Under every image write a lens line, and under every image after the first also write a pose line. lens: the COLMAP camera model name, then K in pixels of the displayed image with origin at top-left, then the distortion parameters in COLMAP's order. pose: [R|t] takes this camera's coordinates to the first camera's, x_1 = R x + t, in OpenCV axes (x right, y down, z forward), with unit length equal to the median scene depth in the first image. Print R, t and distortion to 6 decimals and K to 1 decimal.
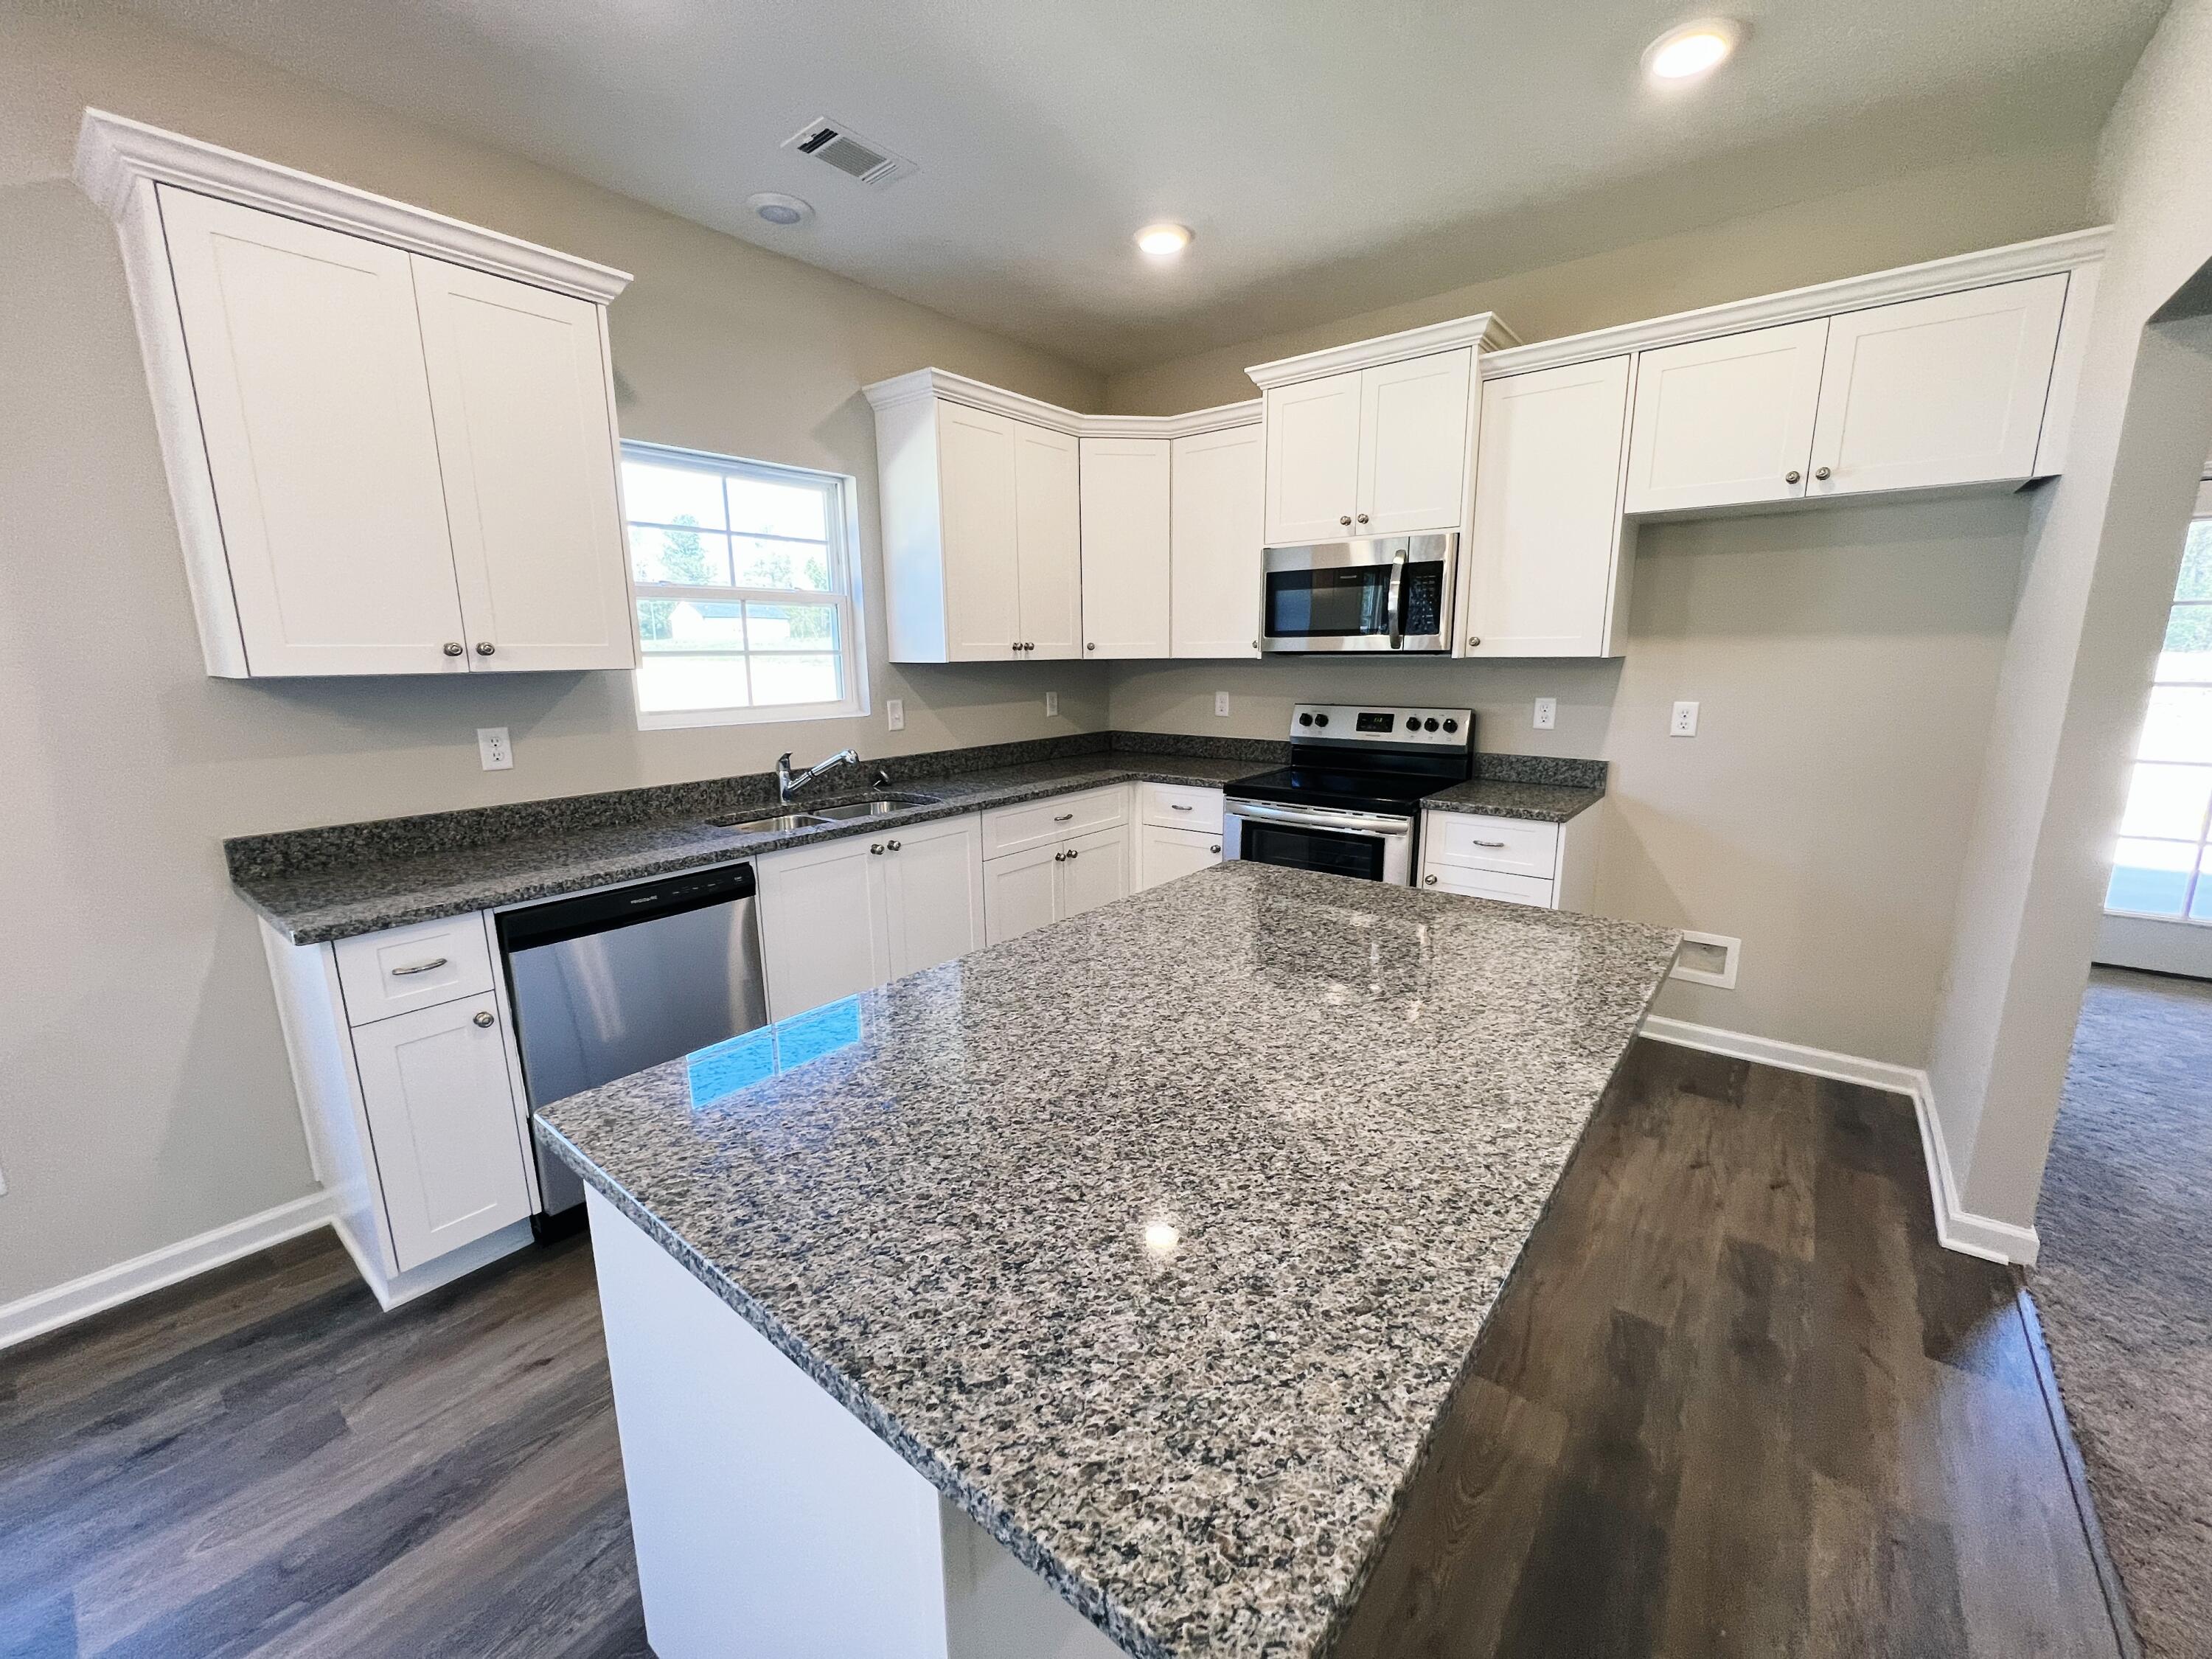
lens RADIAL K [[881.2, 0, 1106.0], [0, 881.2, 829.5], [0, 0, 1]] dist [-0.001053, -0.000268]
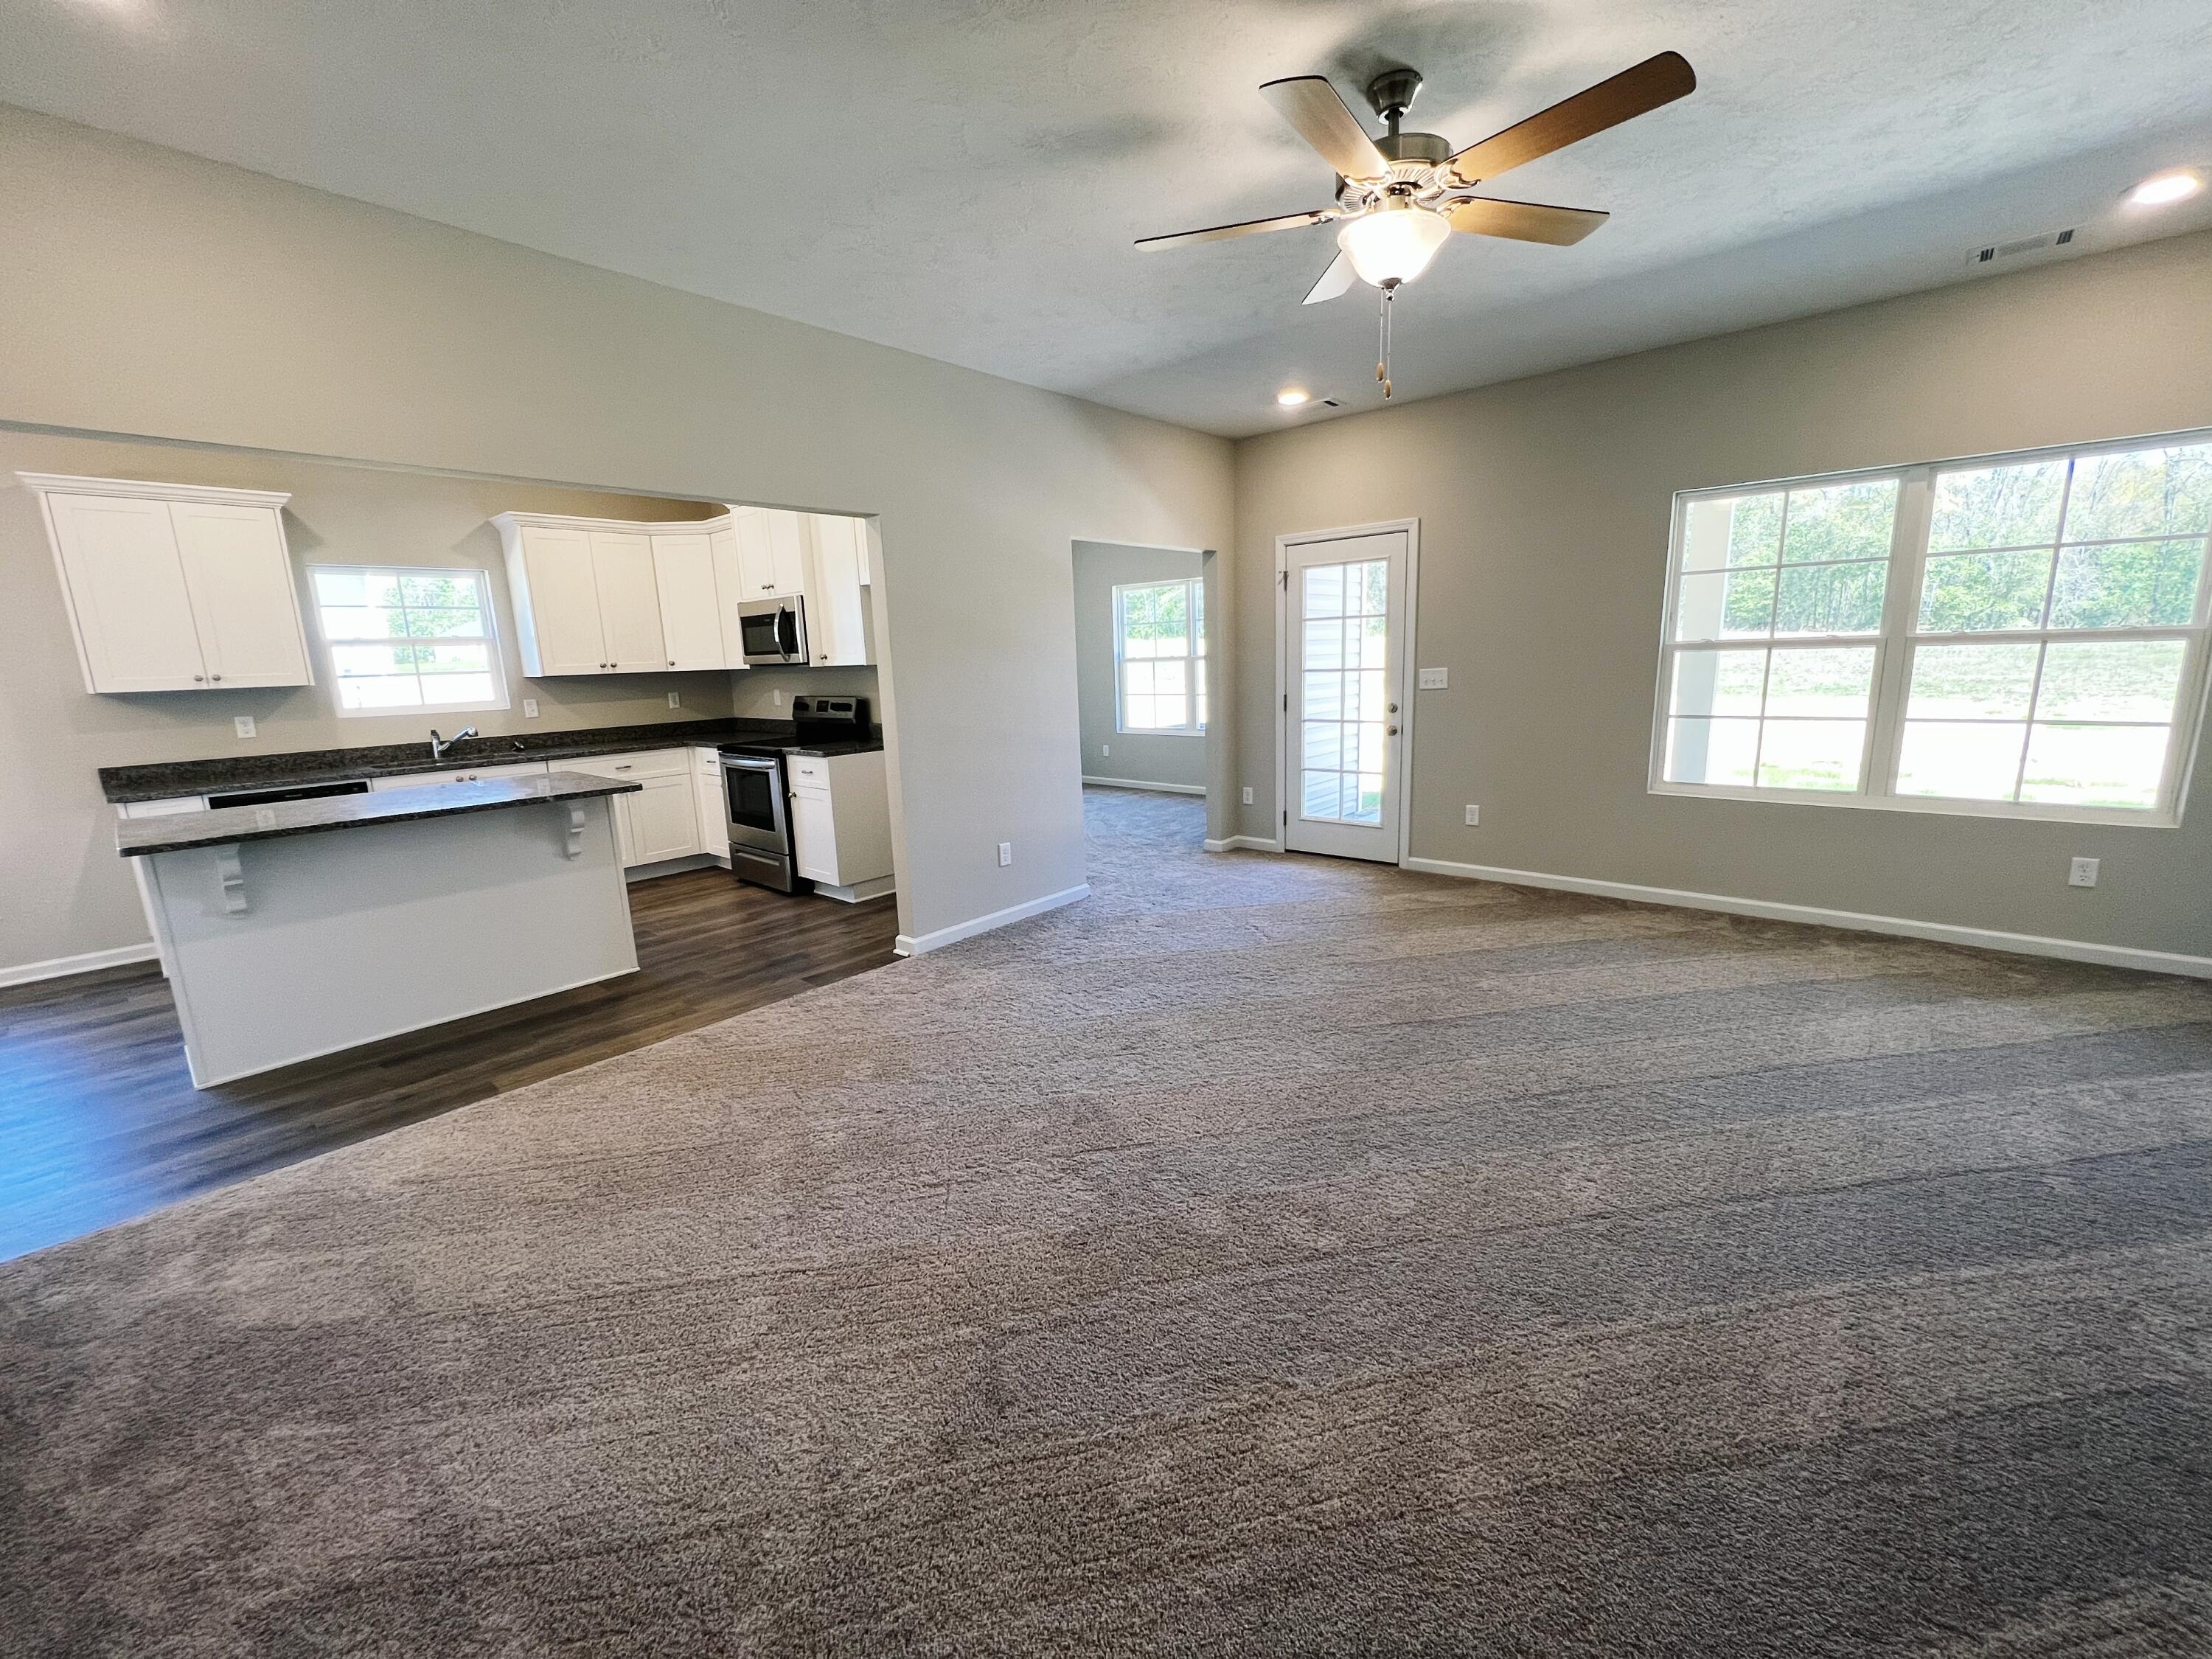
lens RADIAL K [[881.9, 0, 1106.0], [0, 881.9, 829.5], [0, 0, 1]] dist [-0.001240, -0.000020]
pose [[0.998511, -0.015423, -0.052320, 1.146762], [0.015301, 0.999879, -0.002721, 0.148321], [0.052356, 0.001917, 0.998627, -0.748772]]
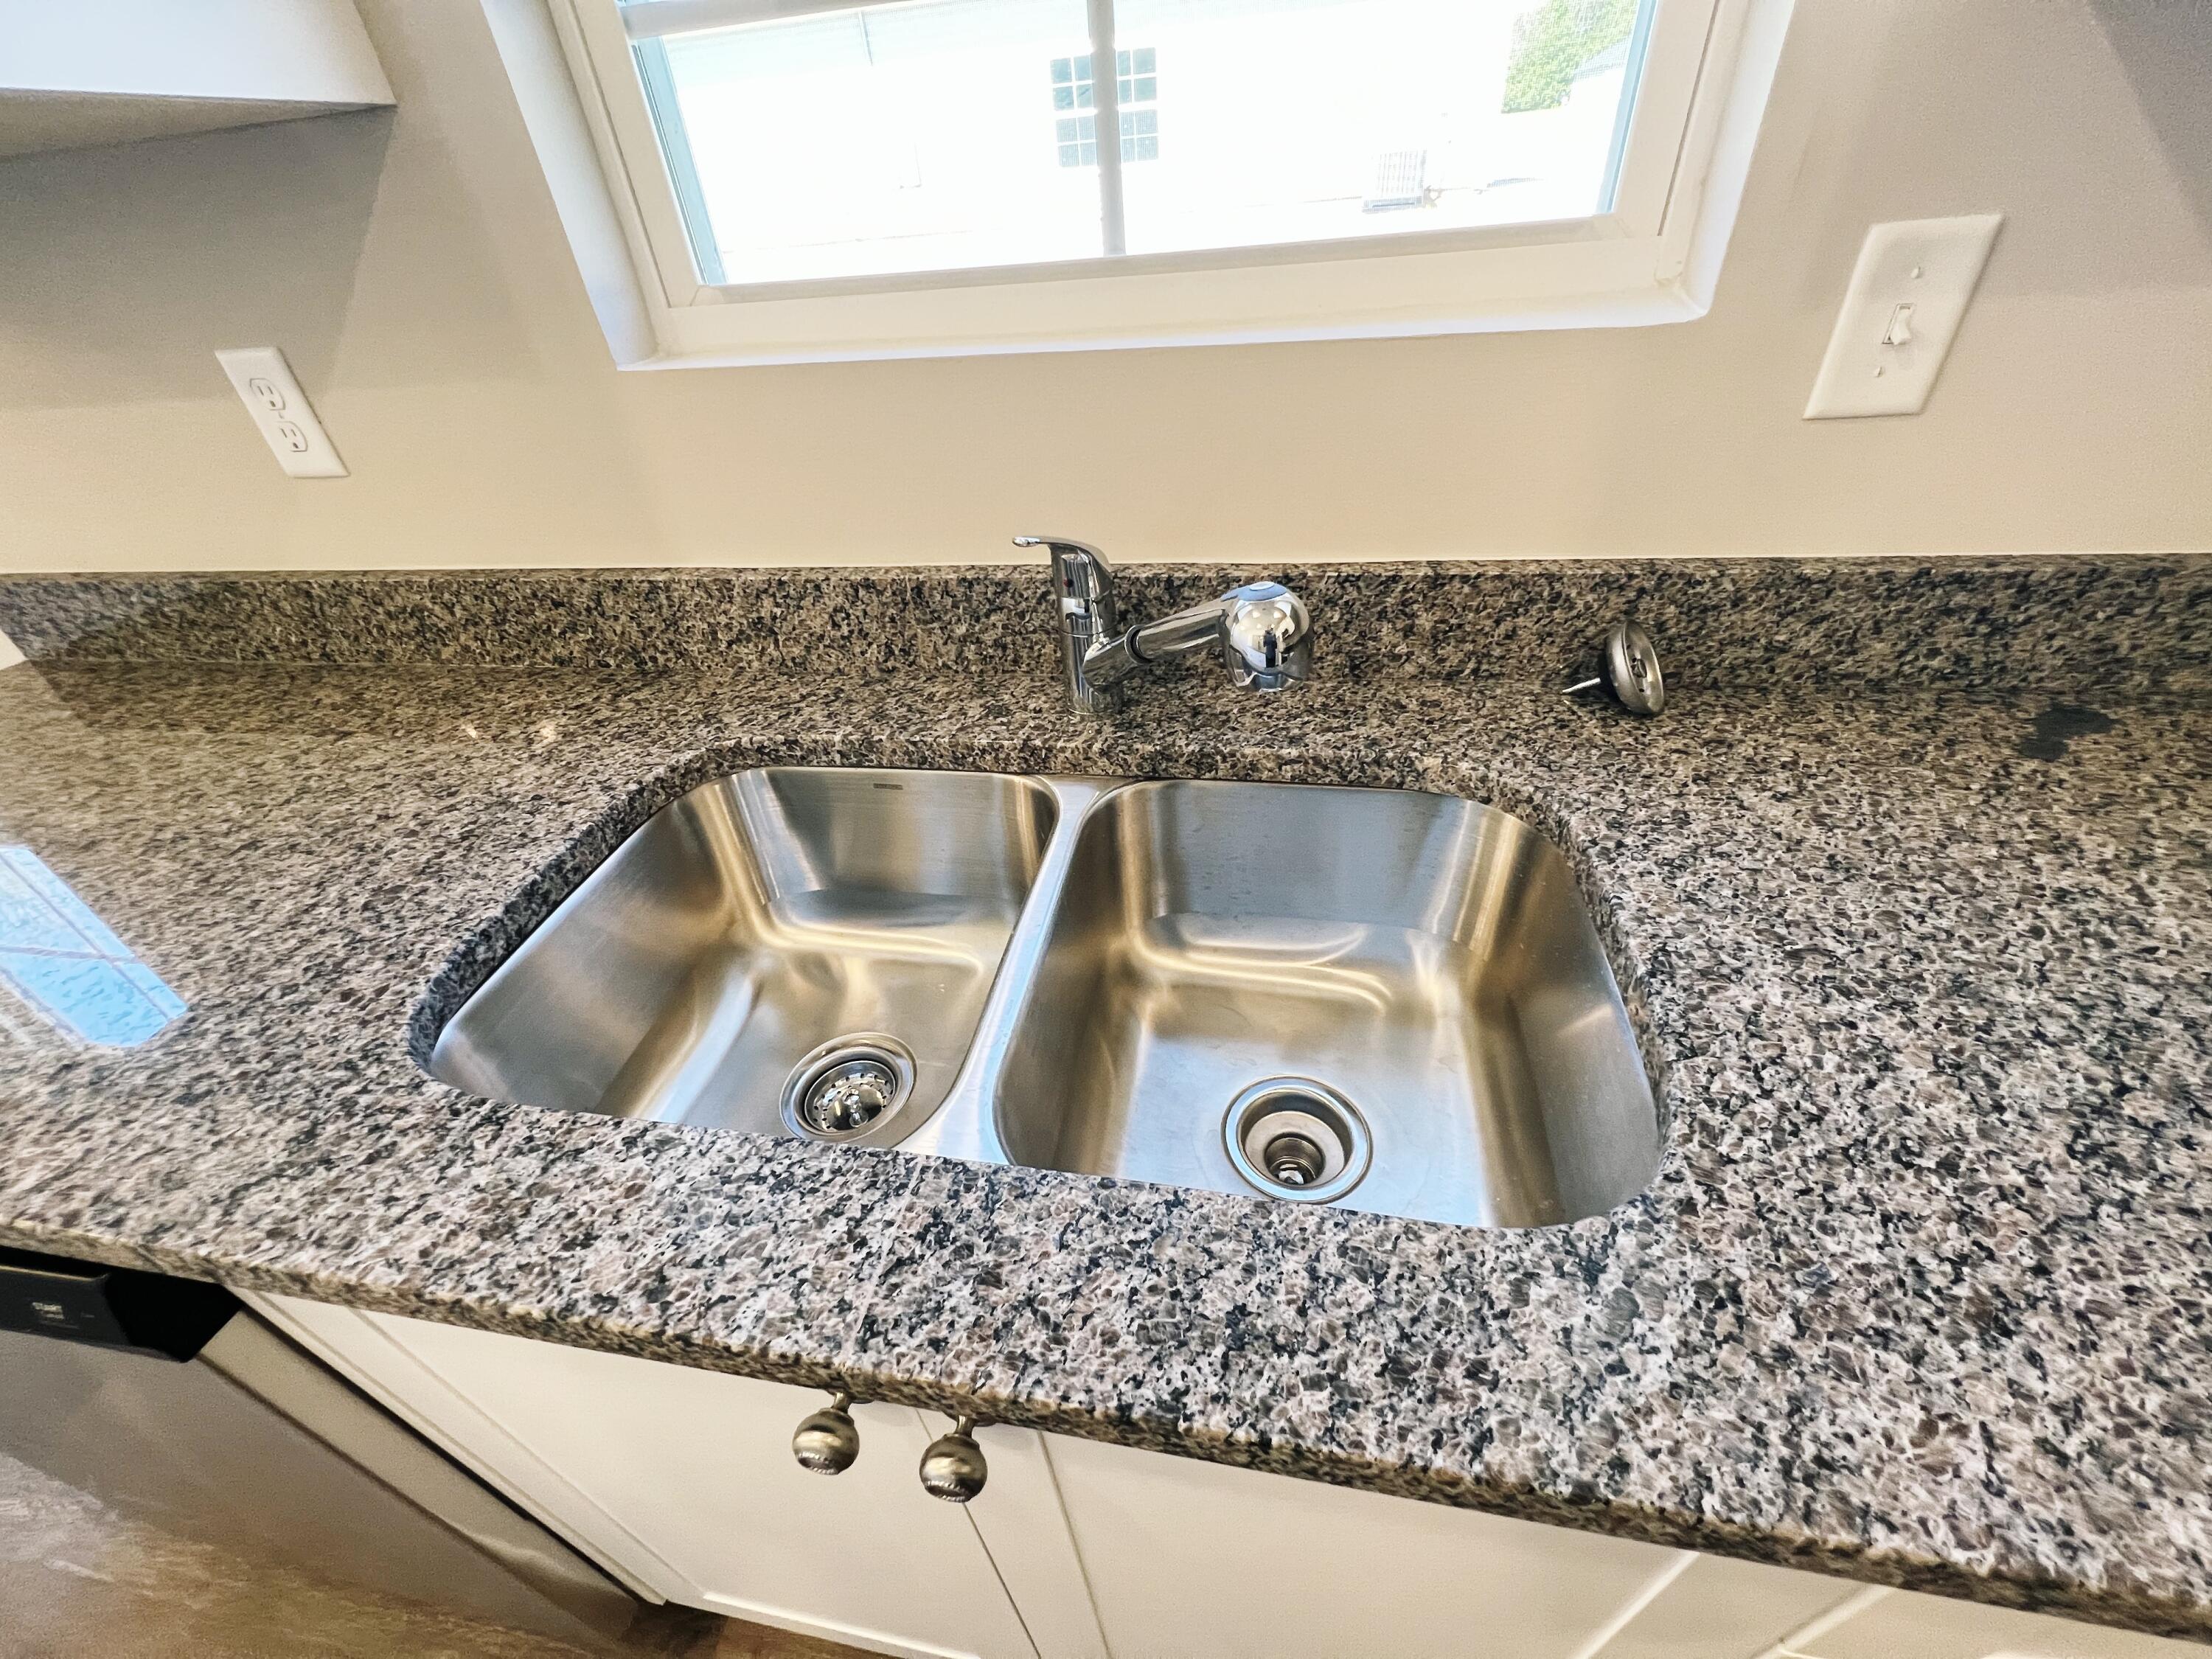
lens RADIAL K [[883.5, 0, 1106.0], [0, 883.5, 829.5], [0, 0, 1]] dist [-0.000111, -0.000048]
pose [[0.472777, 0.505117, -0.722038, -0.166865], [-0.106352, 0.846116, 0.522281, -0.147493], [0.874741, -0.170132, 0.453744, 0.948772]]
